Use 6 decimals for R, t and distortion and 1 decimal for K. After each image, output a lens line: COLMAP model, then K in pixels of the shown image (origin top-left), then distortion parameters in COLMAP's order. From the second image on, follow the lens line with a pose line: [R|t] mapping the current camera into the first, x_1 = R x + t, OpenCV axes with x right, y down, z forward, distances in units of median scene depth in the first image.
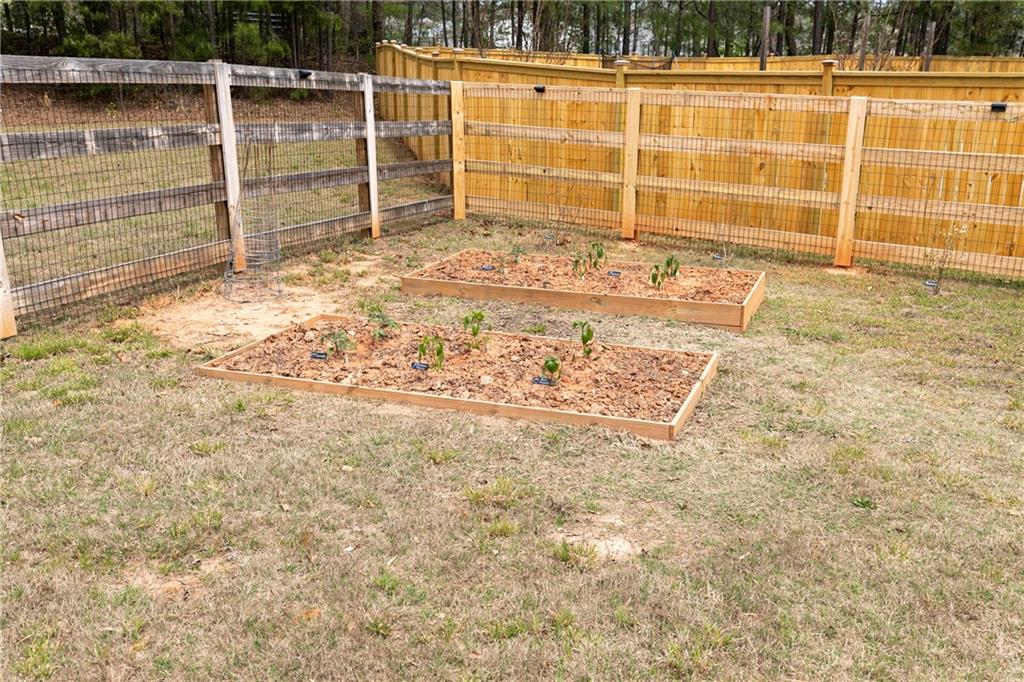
lens RADIAL K [[1007.1, 0, 512.3], [0, 1007.1, 342.5], [0, 0, 1]] dist [0.009839, 0.000000]
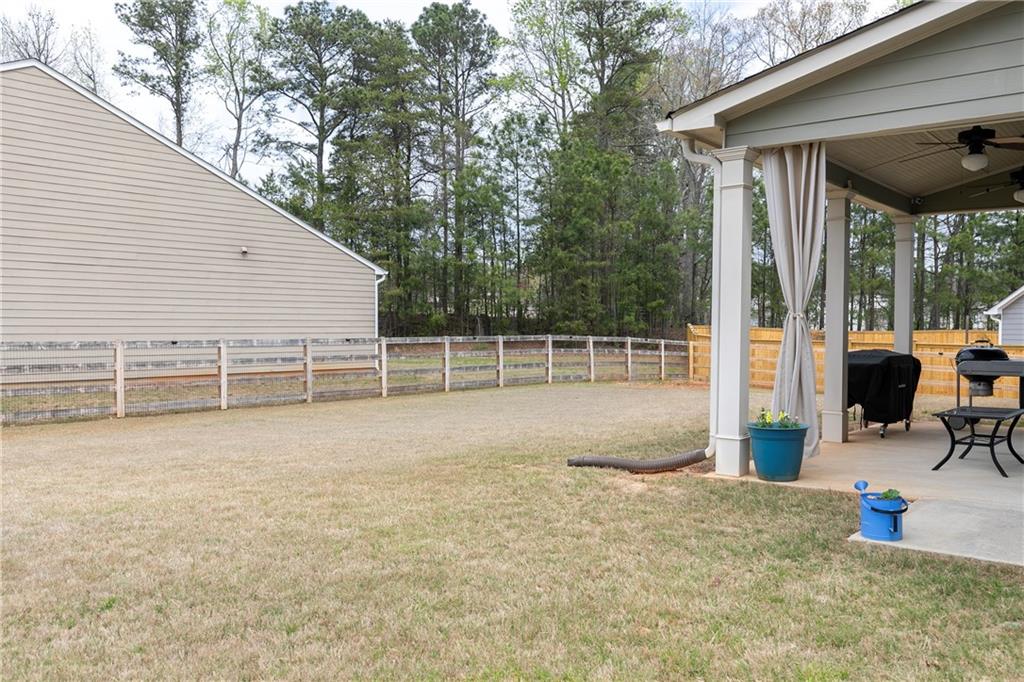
lens RADIAL K [[898.7, 0, 512.3], [0, 898.7, 342.2], [0, 0, 1]] dist [0.002690, 0.000167]
pose [[0.933227, 0.012321, -0.359076, 0.637321], [-0.101518, 0.967730, -0.230637, 0.689557], [0.344647, 0.251689, 0.904362, -2.669972]]
